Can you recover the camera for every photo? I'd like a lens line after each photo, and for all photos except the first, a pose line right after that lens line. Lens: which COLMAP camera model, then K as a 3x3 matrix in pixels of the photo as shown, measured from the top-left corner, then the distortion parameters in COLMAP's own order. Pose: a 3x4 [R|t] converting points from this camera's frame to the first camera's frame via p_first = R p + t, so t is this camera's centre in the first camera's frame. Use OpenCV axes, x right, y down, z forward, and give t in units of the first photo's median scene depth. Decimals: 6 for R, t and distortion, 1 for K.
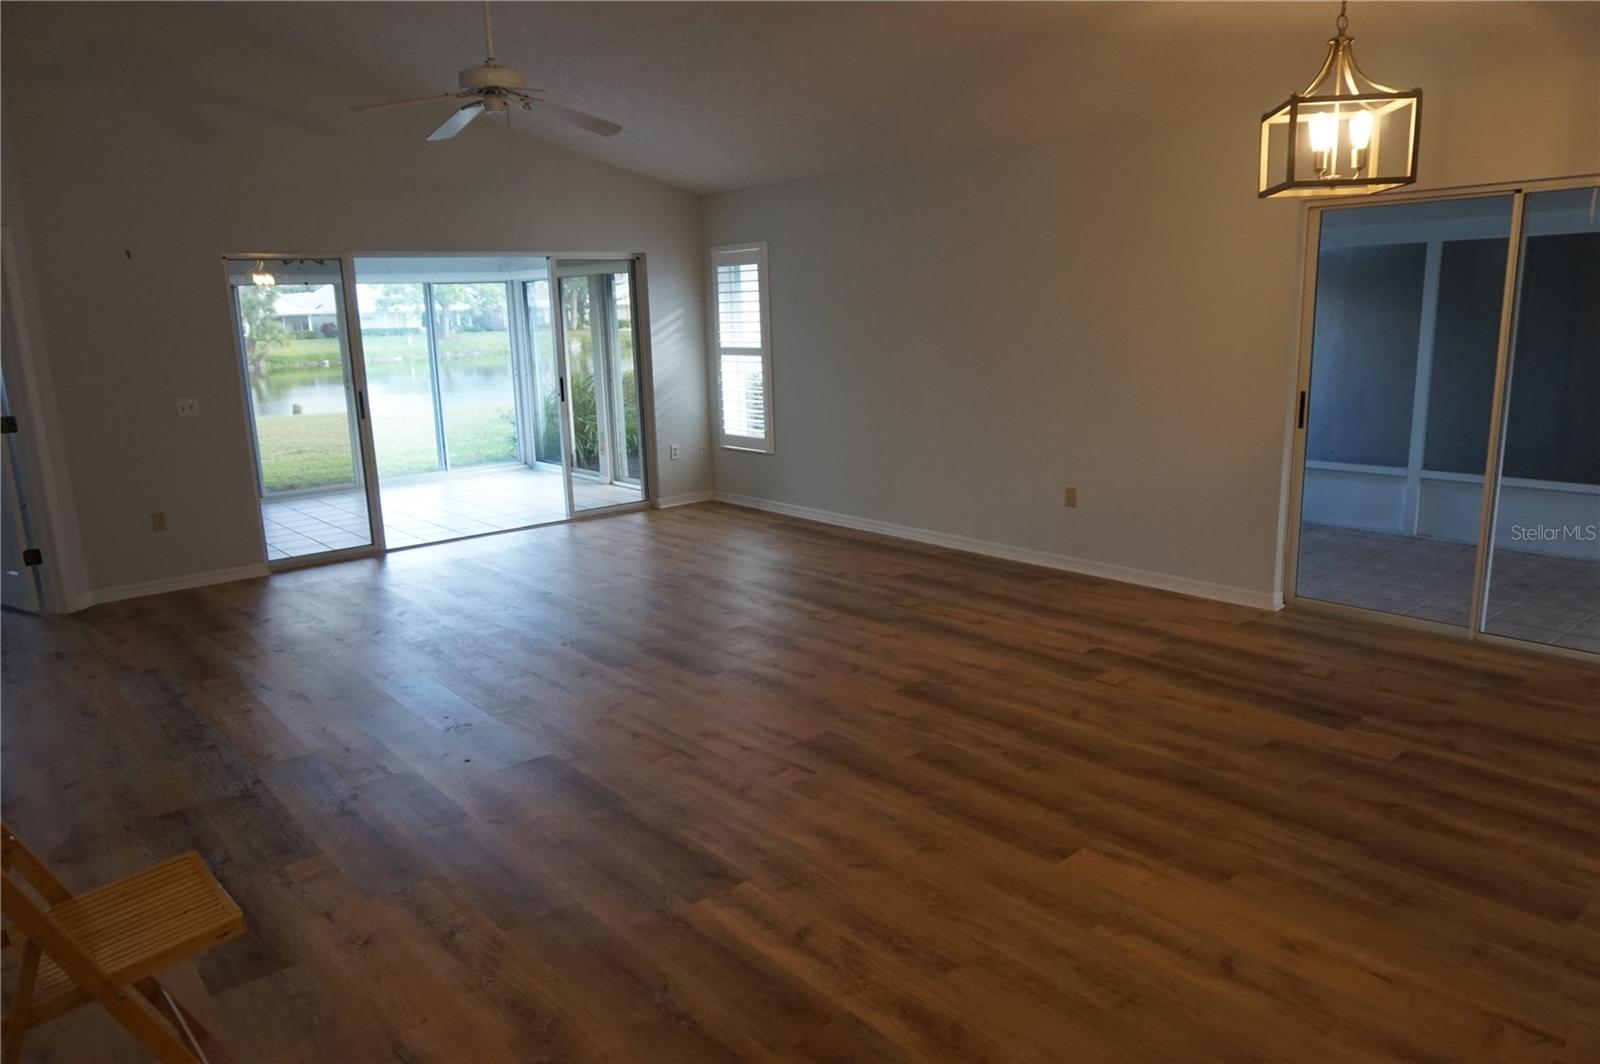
lens RADIAL K [[1079.0, 0, 792.1], [0, 1079.0, 530.5], [0, 0, 1]] dist [-0.040799, 0.011764]
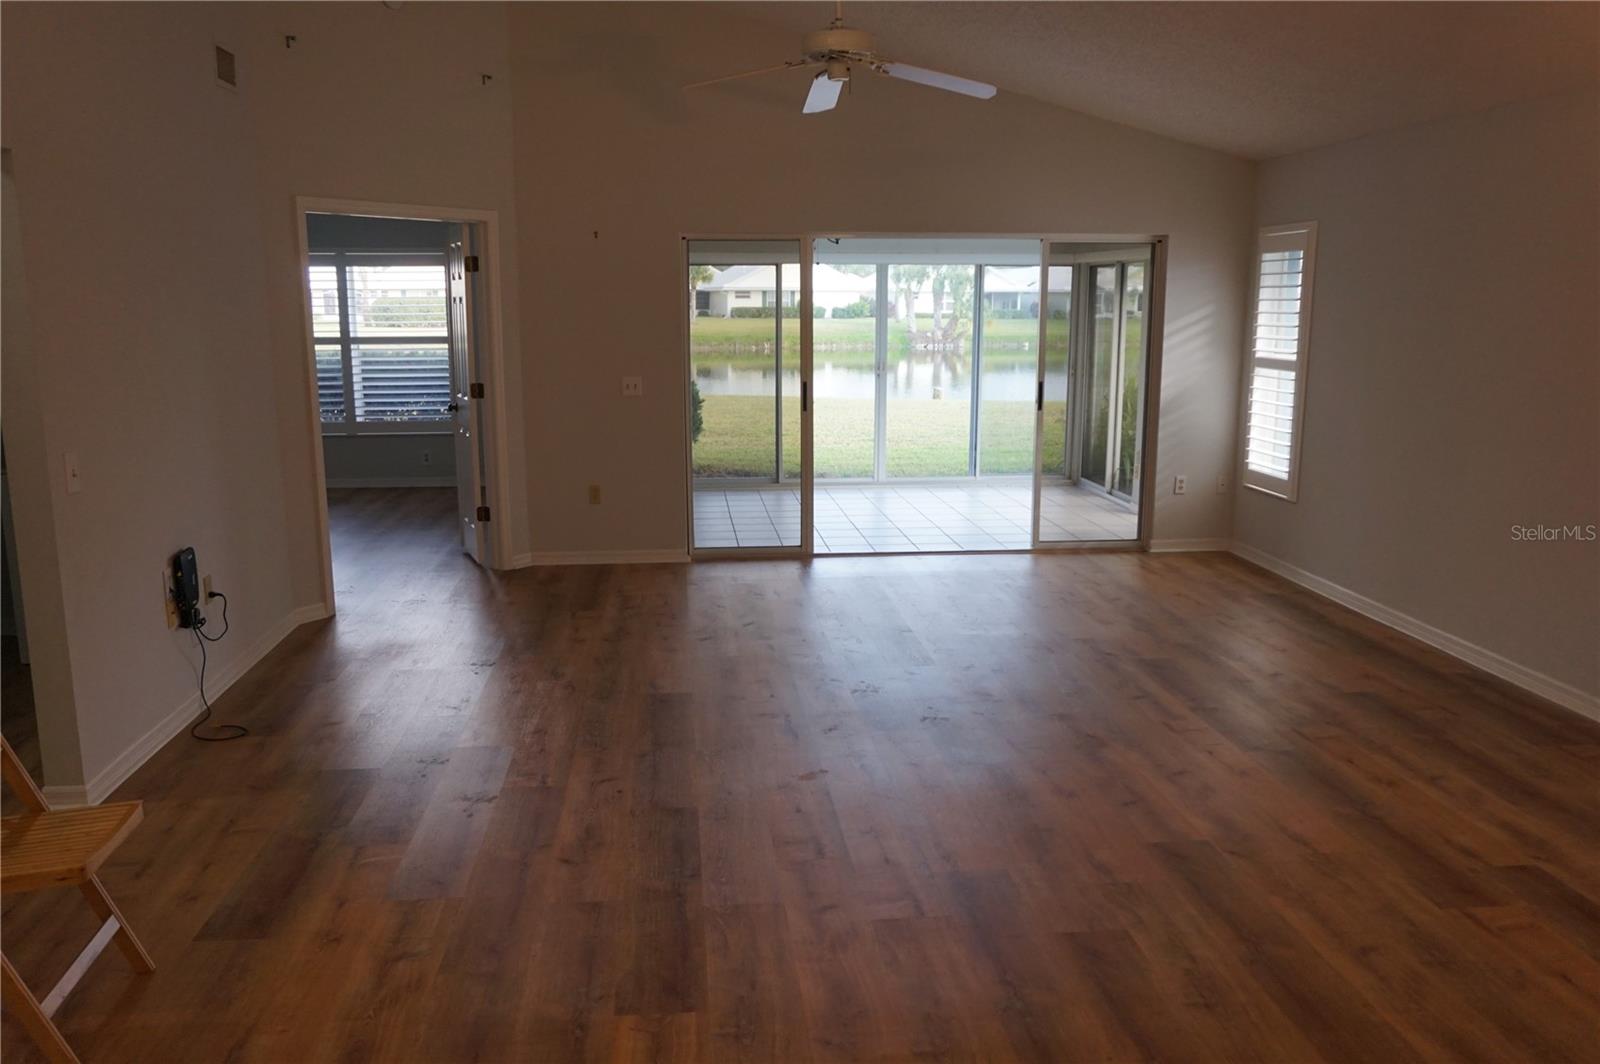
lens RADIAL K [[1251.4, 0, 798.2], [0, 1251.4, 532.2], [0, 0, 1]] dist [-0.015561, 0.004291]
pose [[0.822972, 0.132625, -0.552384, 0.179510], [-0.139607, 0.989763, 0.029643, -0.027299], [0.550661, 0.052722, 0.833063, 0.082359]]
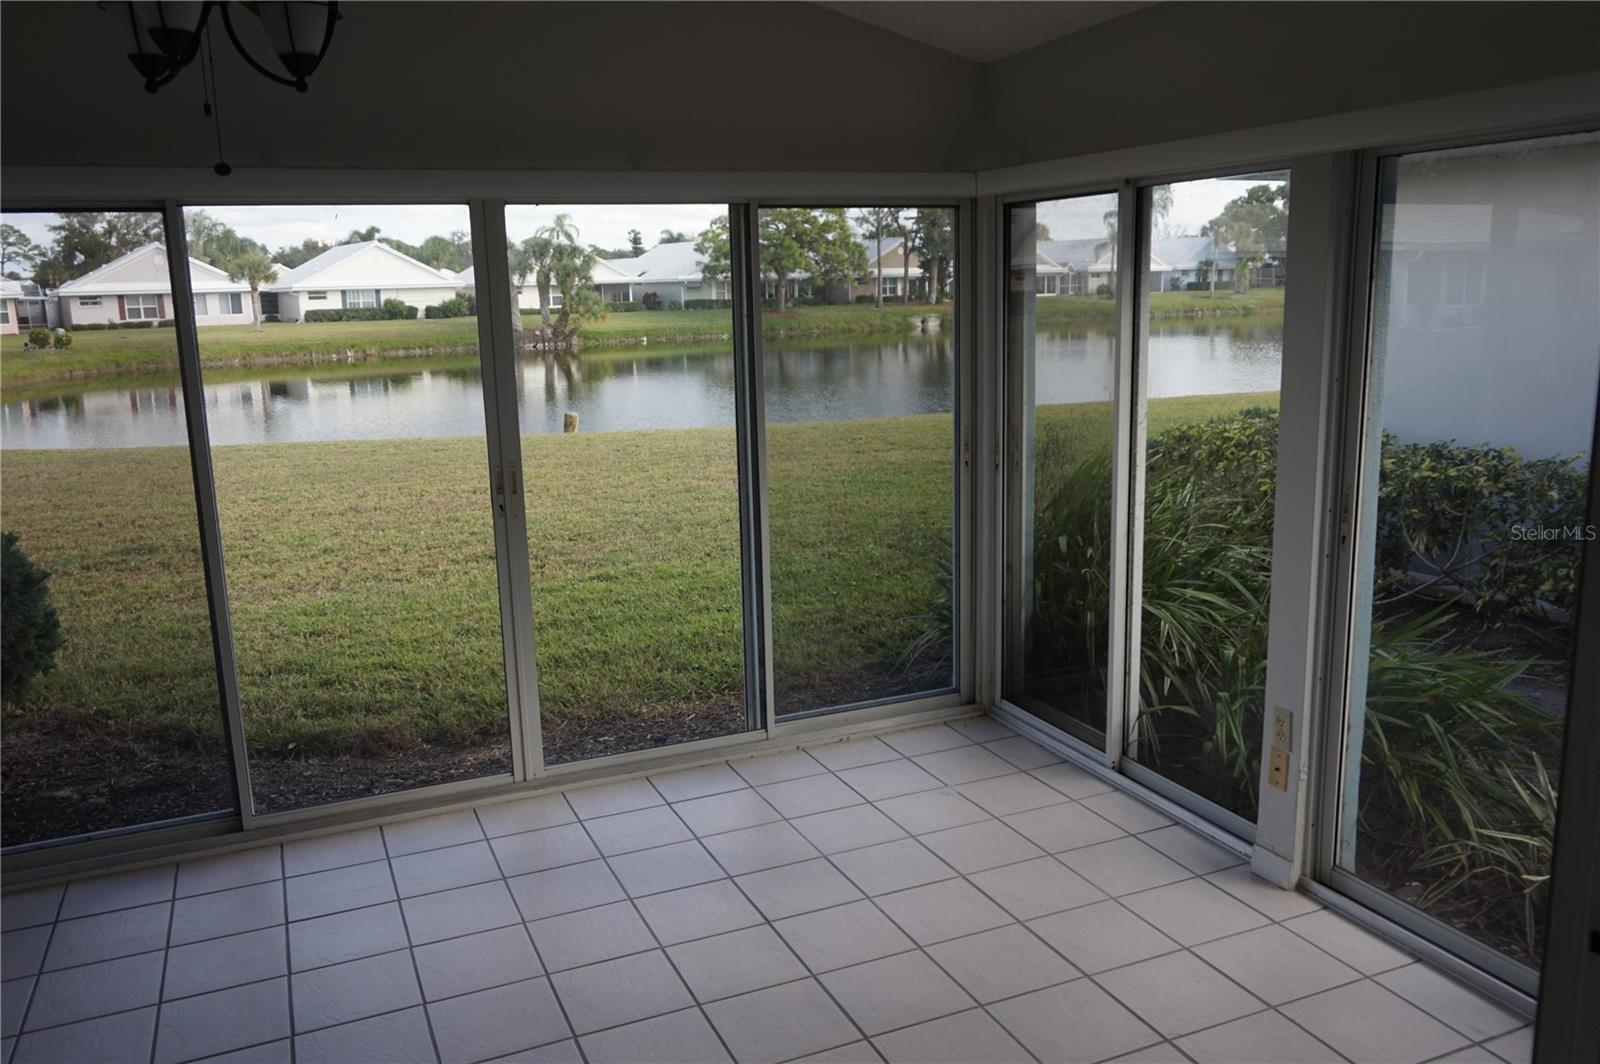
lens RADIAL K [[1251.4, 0, 791.8], [0, 1251.4, 561.0], [0, 0, 1]] dist [-0.015561, 0.004291]
pose [[0.955742, 0.065209, -0.286888, -0.261642], [-0.059654, 0.997824, 0.028073, -0.166565], [0.288094, -0.009716, 0.957553, 0.801280]]
